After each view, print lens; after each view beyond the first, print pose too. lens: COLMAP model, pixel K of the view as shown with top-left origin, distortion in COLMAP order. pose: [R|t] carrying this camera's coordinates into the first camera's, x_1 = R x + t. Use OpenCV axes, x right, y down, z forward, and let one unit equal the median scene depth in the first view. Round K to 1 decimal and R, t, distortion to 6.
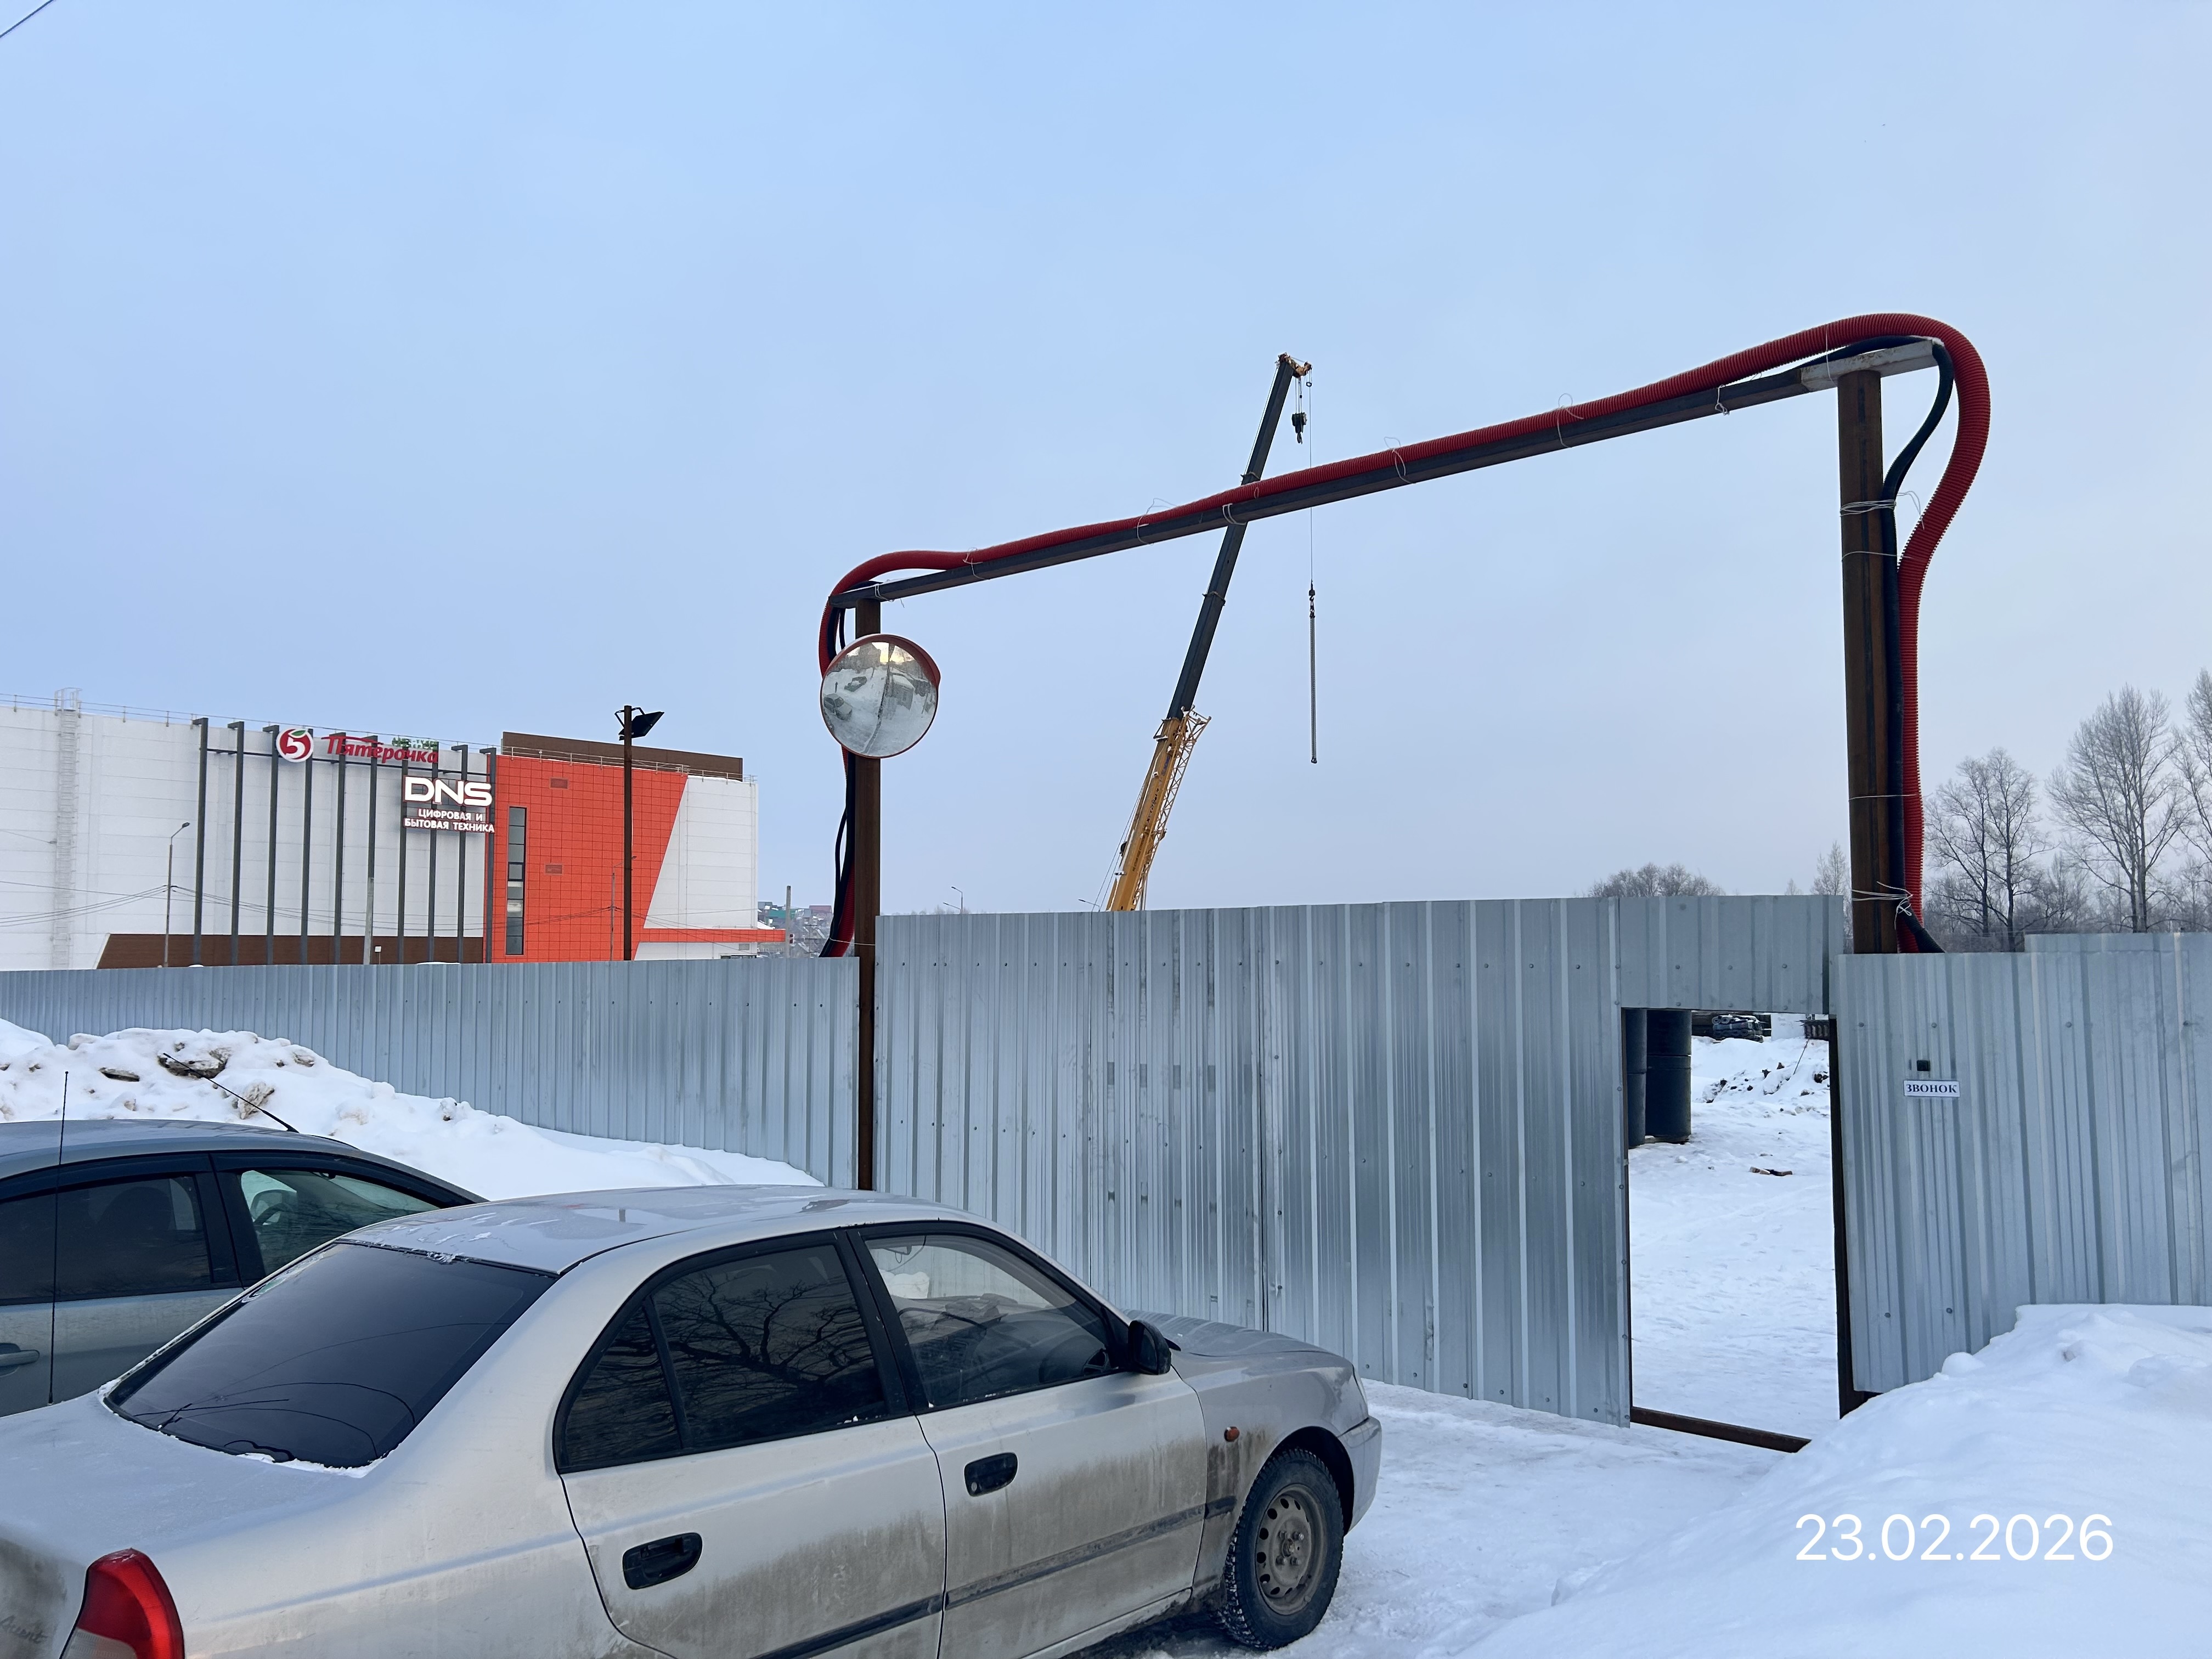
lens RADIAL K [[1659.3, 0, 1106.8], [0, 1659.3, 851.0], [0, 0, 1]] dist [0.060212, -0.059213]
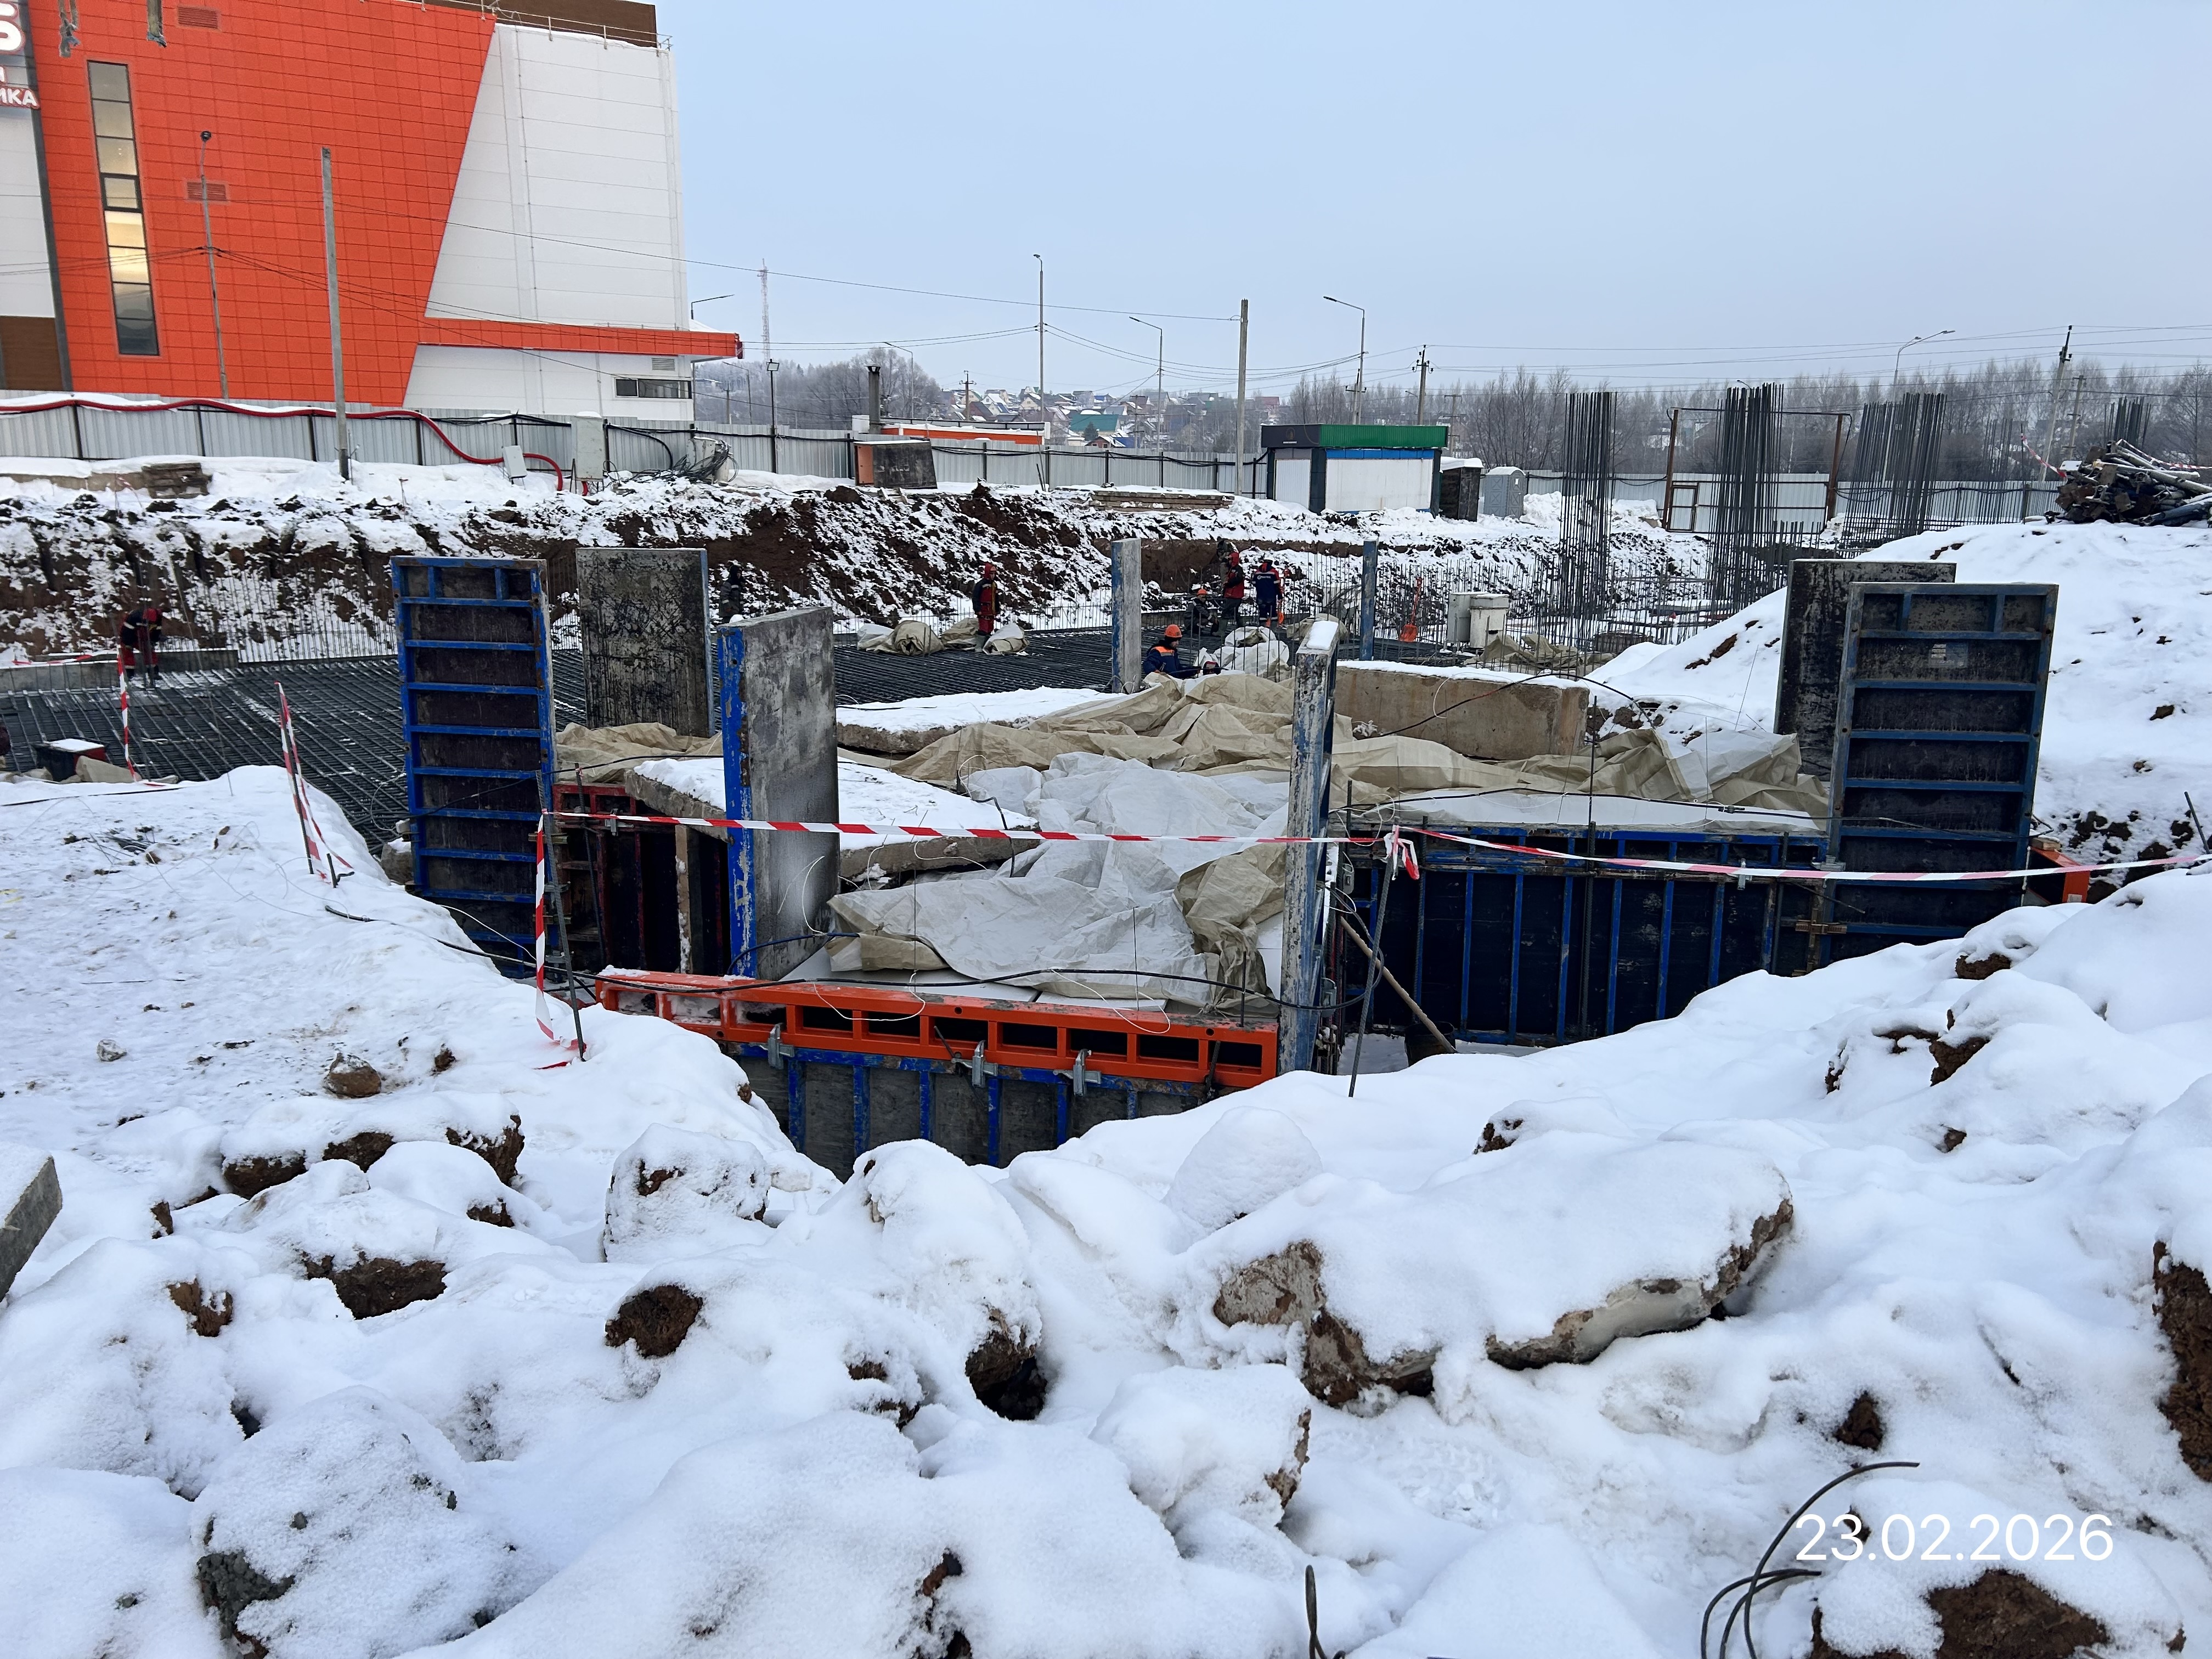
lens RADIAL K [[1674.3, 0, 1112.8], [0, 1674.3, 816.8], [0, 0, 1]] dist [0.066010, -0.067210]
pose [[0.961281, 0.066835, -0.267344, 0.109647], [0.007879, 0.963080, 0.269100, 0.062497], [0.275459, -0.260787, 0.925264, 0.558581]]
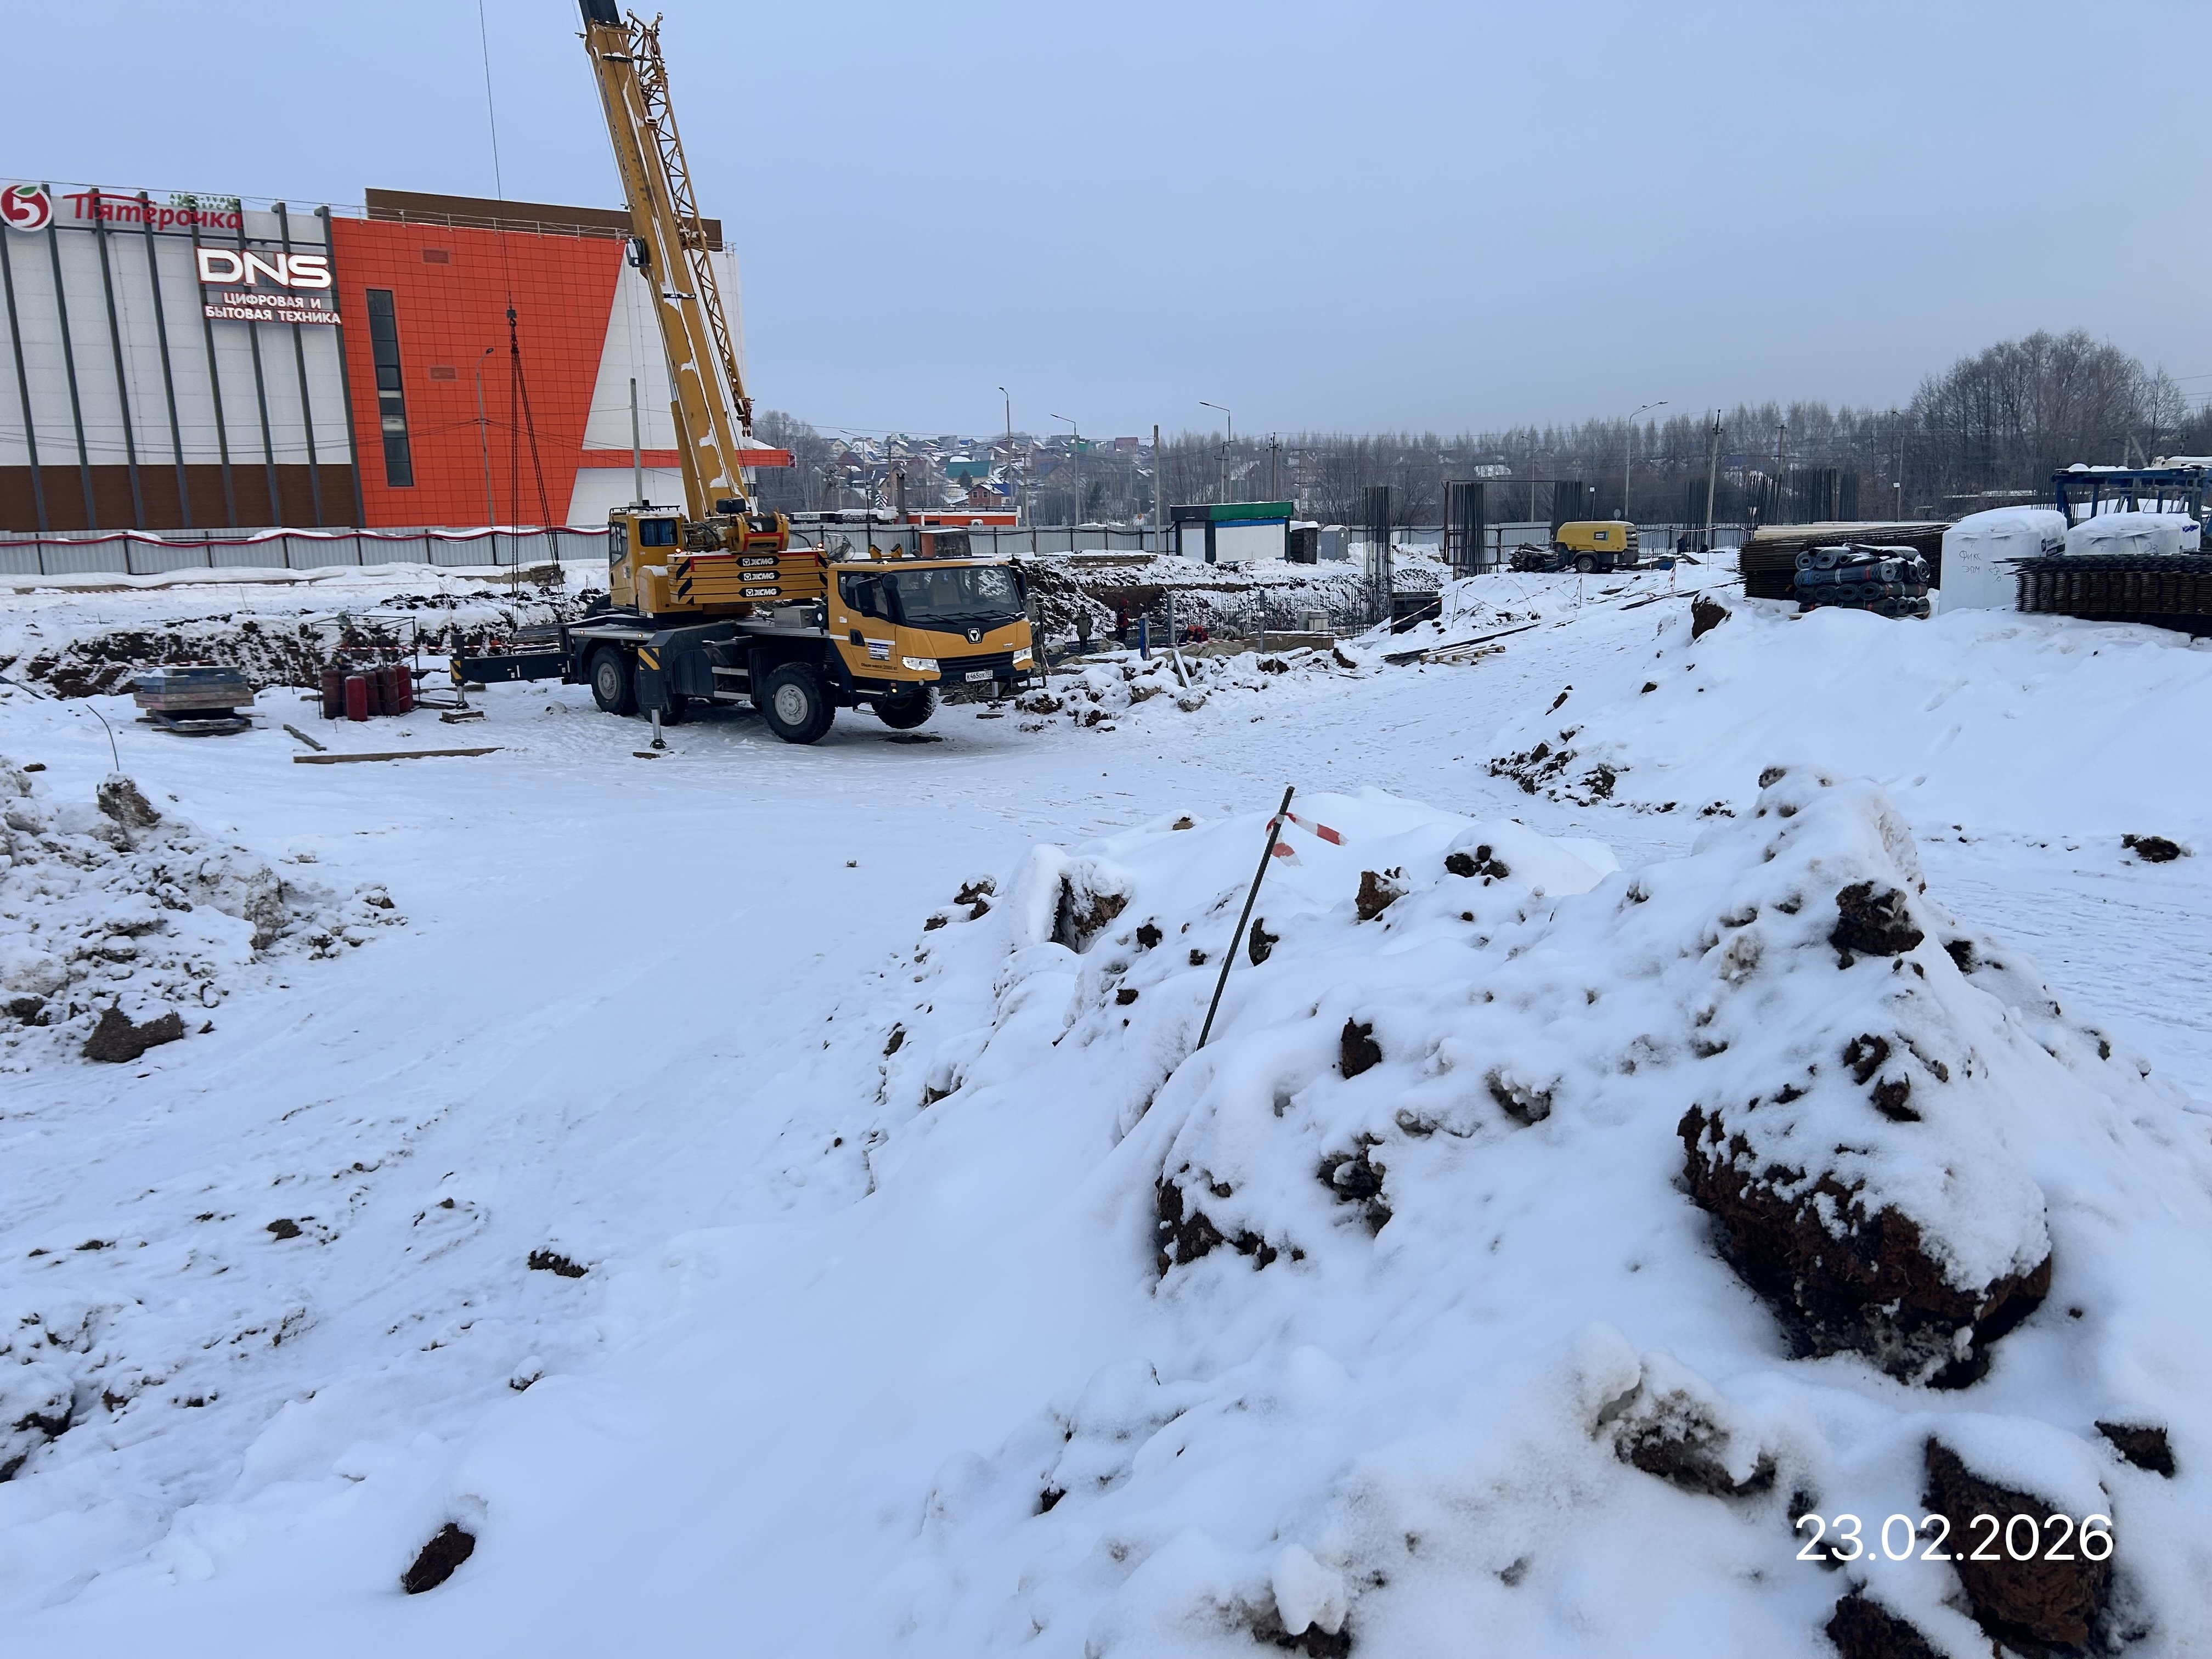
lens RADIAL K [[1674.3, 0, 1112.8], [0, 1674.3, 816.8], [0, 0, 1]] dist [0.066010, -0.067210]
pose [[0.980536, 0.012848, -0.195919, 0.137214], [0.037311, 0.967480, 0.250181, 0.026535], [0.192762, -0.252622, 0.948169, 0.280331]]
